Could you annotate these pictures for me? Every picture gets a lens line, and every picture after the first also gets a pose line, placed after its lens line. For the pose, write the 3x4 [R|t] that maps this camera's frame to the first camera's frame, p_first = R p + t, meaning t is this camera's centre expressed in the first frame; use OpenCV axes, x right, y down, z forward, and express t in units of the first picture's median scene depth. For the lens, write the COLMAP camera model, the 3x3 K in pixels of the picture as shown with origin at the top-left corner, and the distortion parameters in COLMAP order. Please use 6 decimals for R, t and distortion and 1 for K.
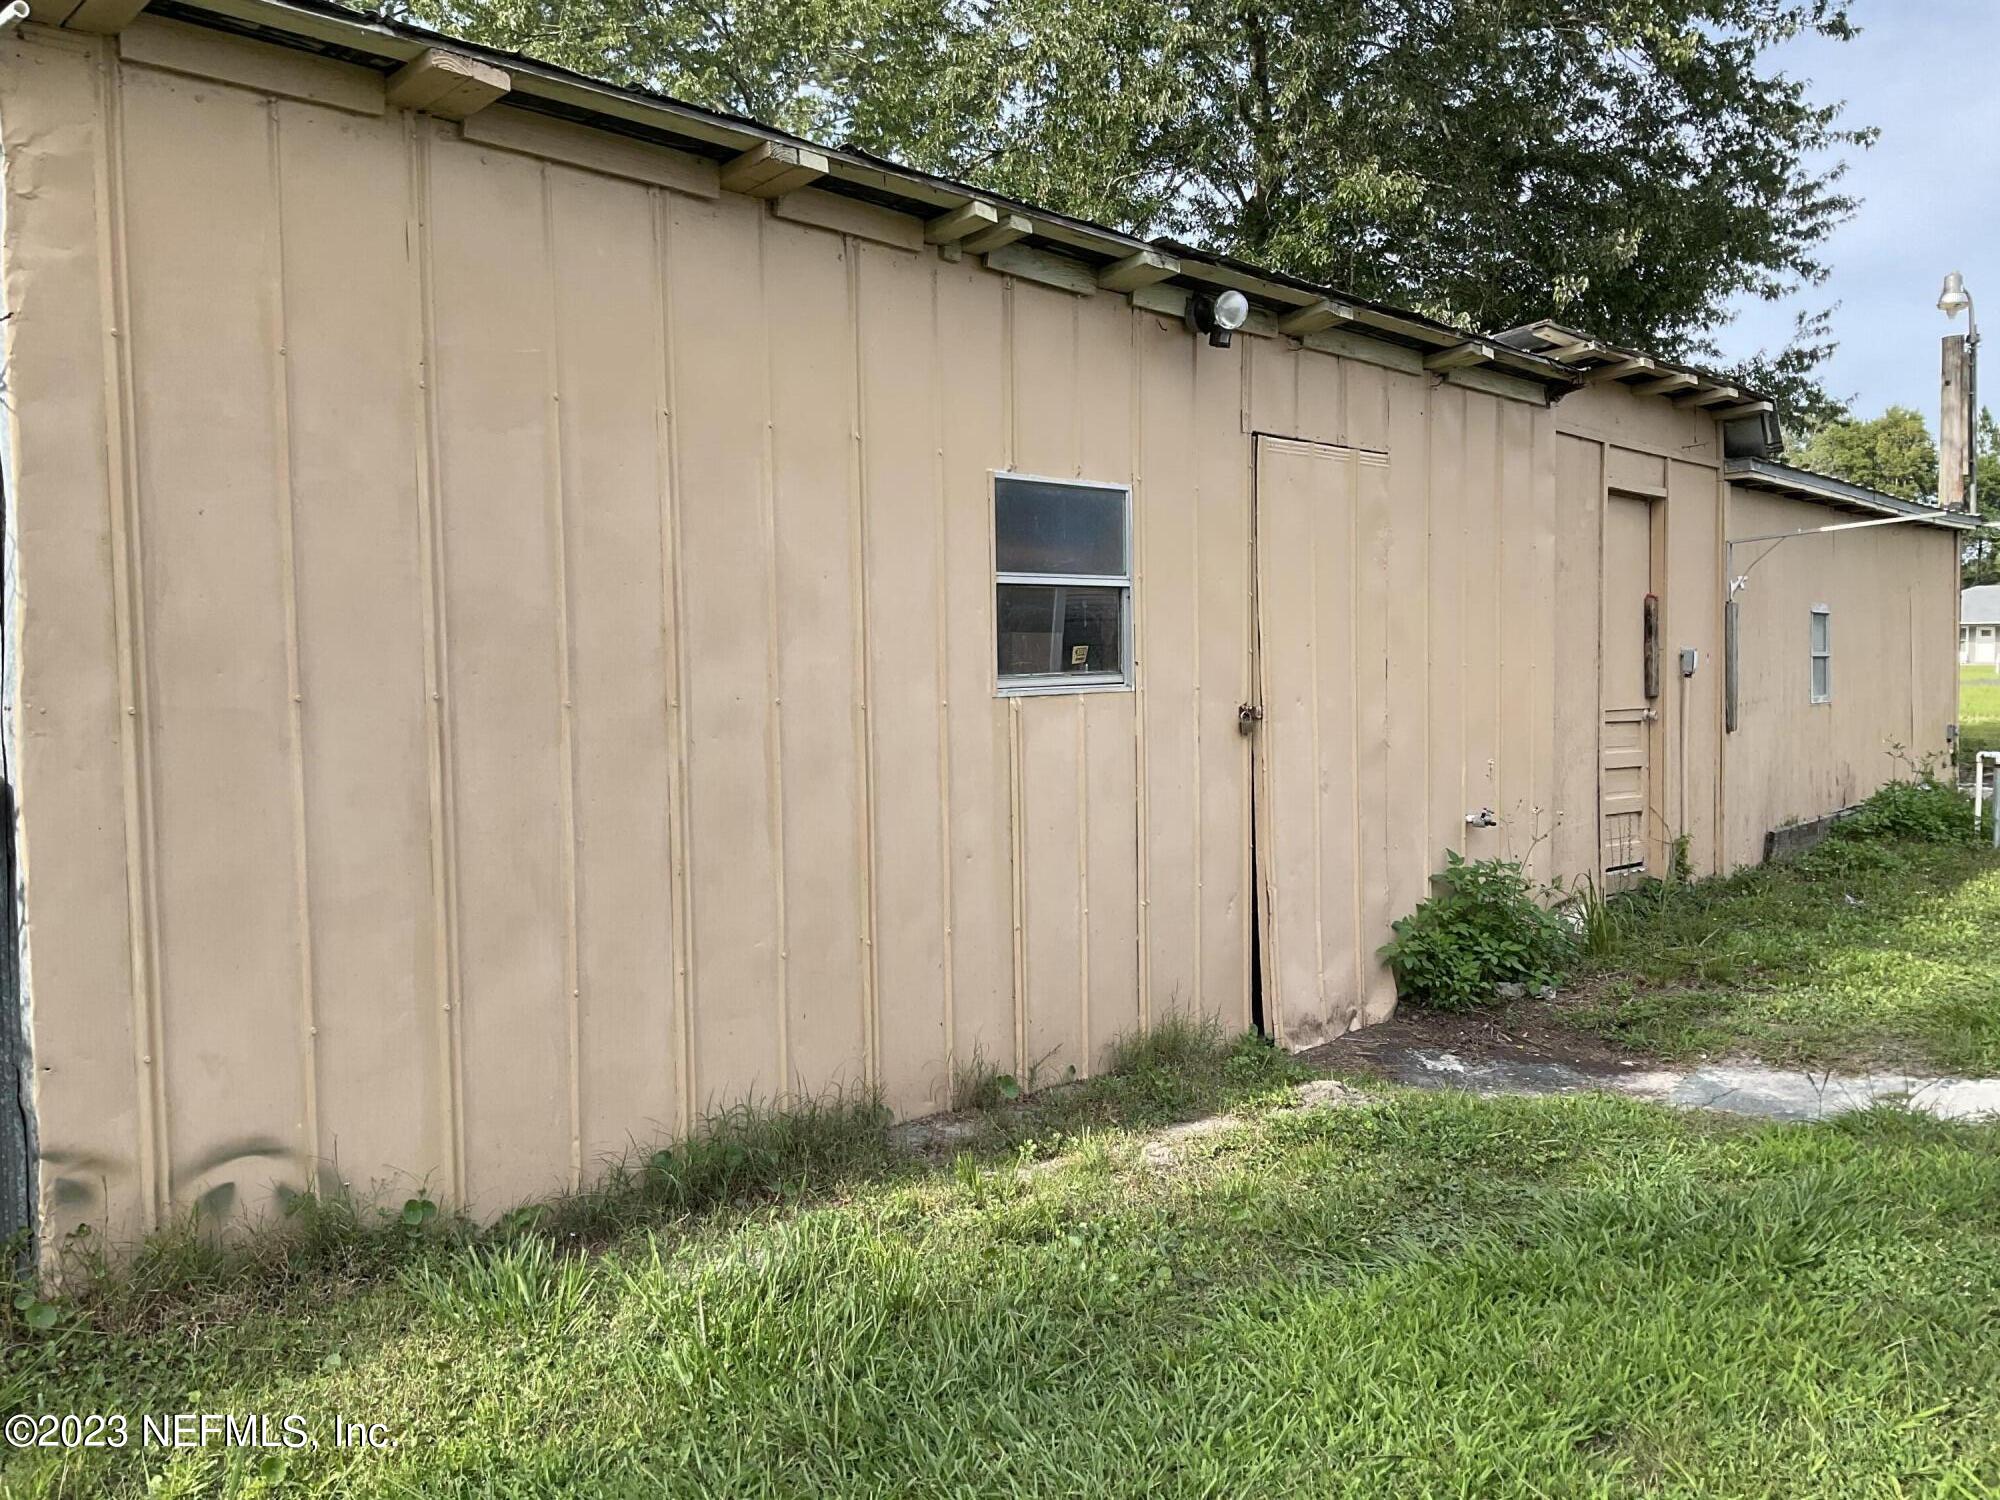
lens RADIAL K [[1702.2, 0, 1001.8], [0, 1702.2, 723.1], [0, 0, 1]] dist [0.044918, -0.111462]
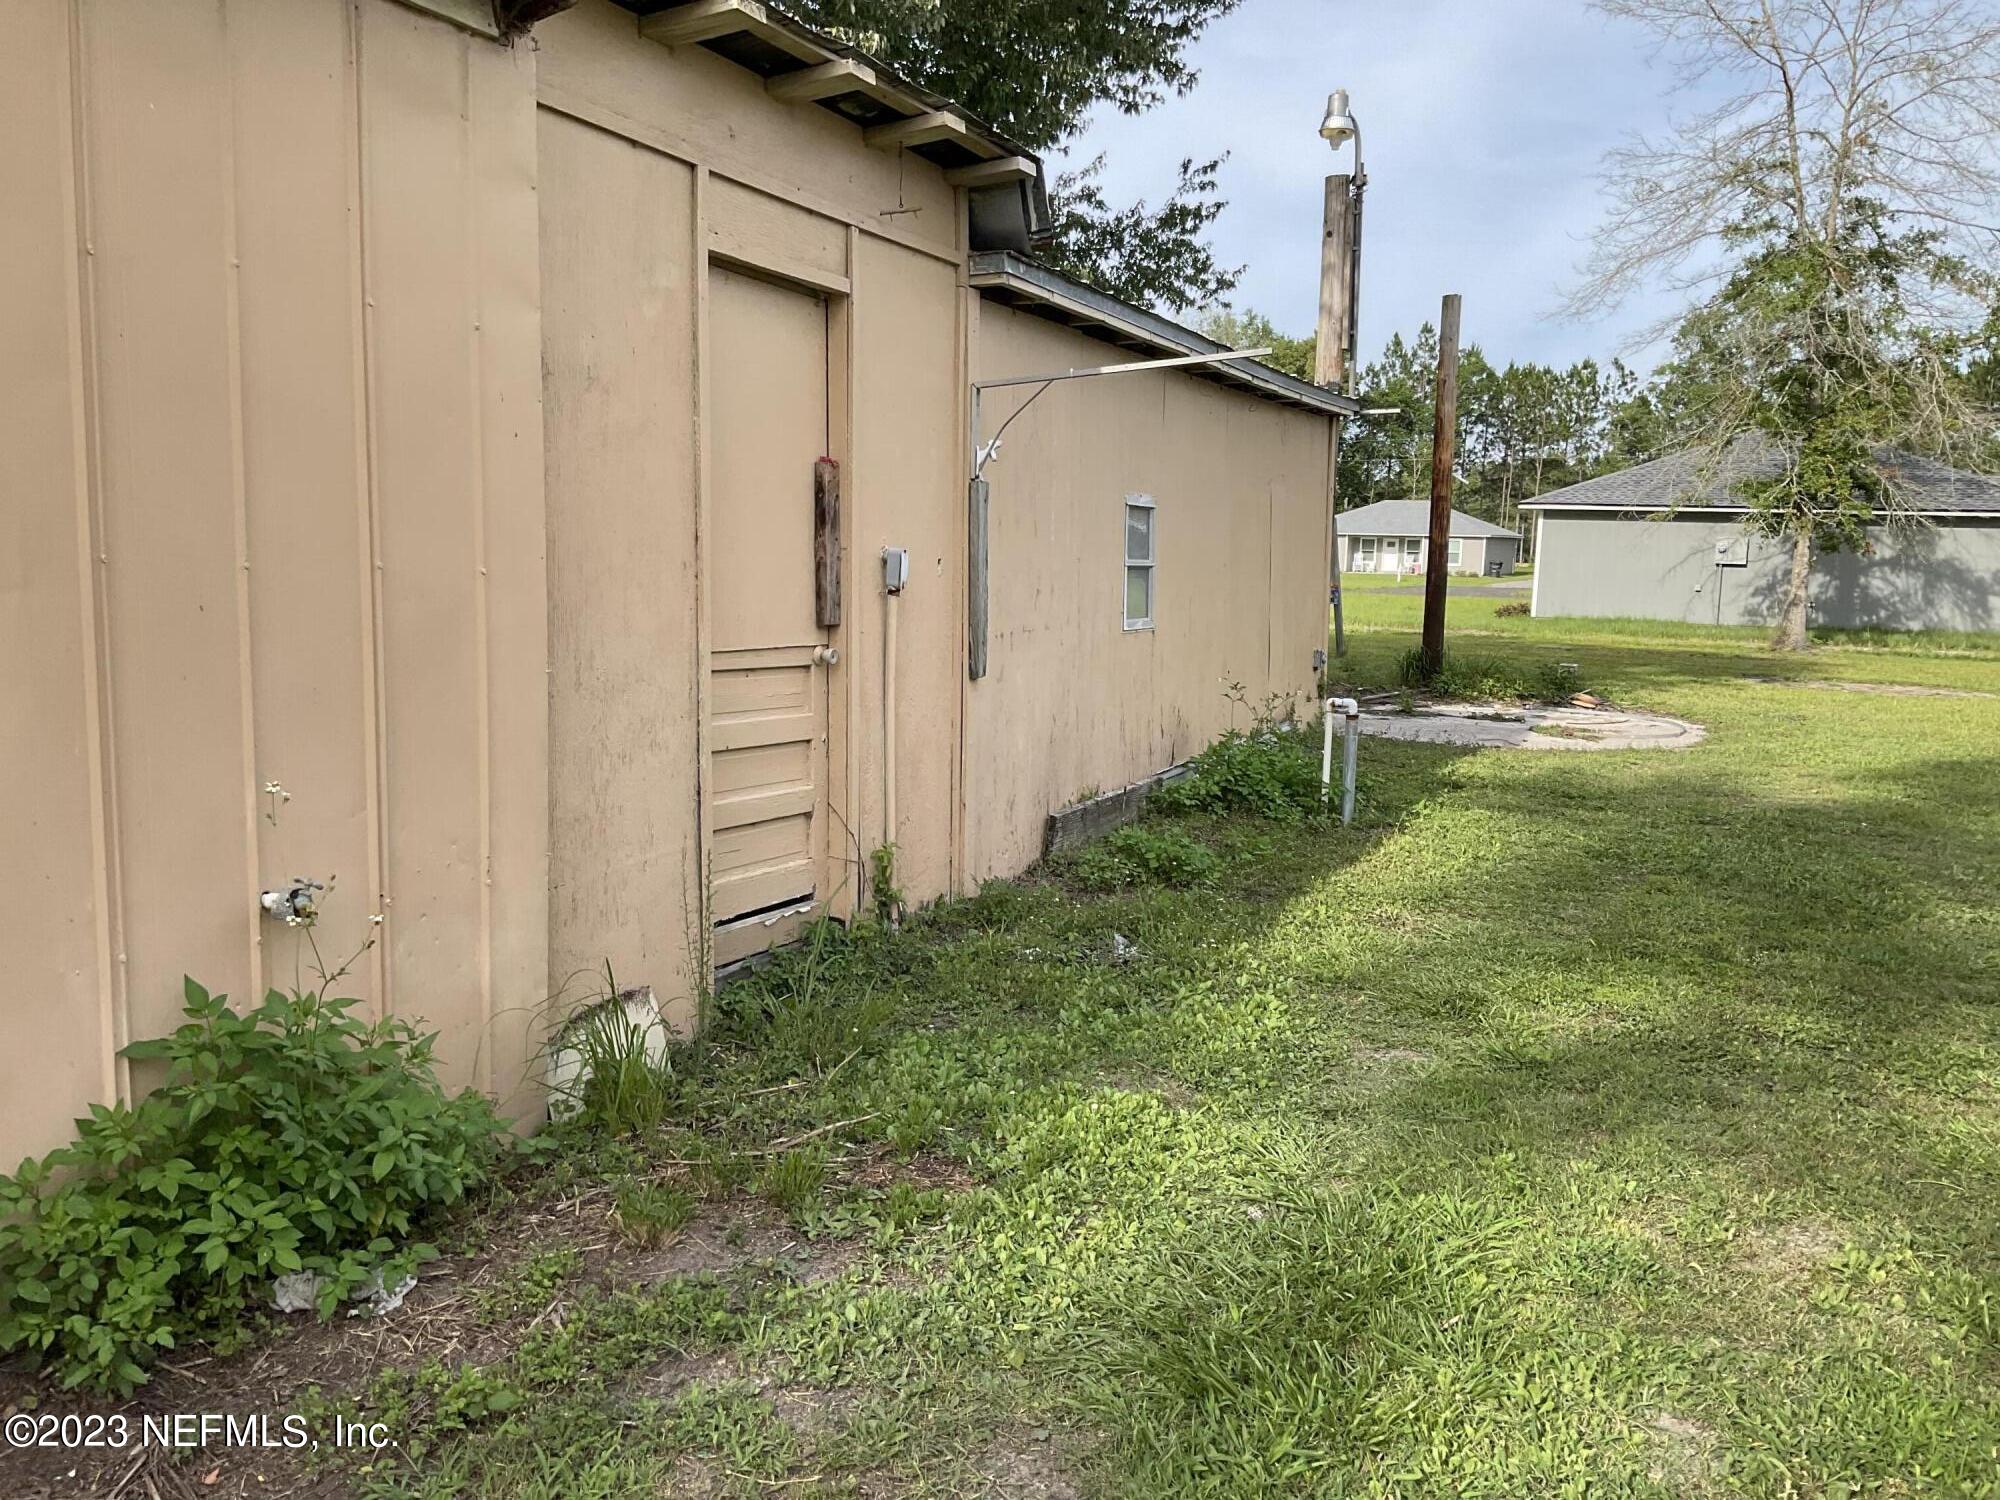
lens RADIAL K [[1651.6, 0, 1009.9], [0, 1651.6, 748.3], [0, 0, 1]] dist [0.087716, -0.173917]
pose [[0.955661, -0.009278, 0.294323, 0.251479], [-0.013882, 0.996973, 0.076500, -0.017049], [-0.294142, -0.077194, 0.952639, 0.387692]]
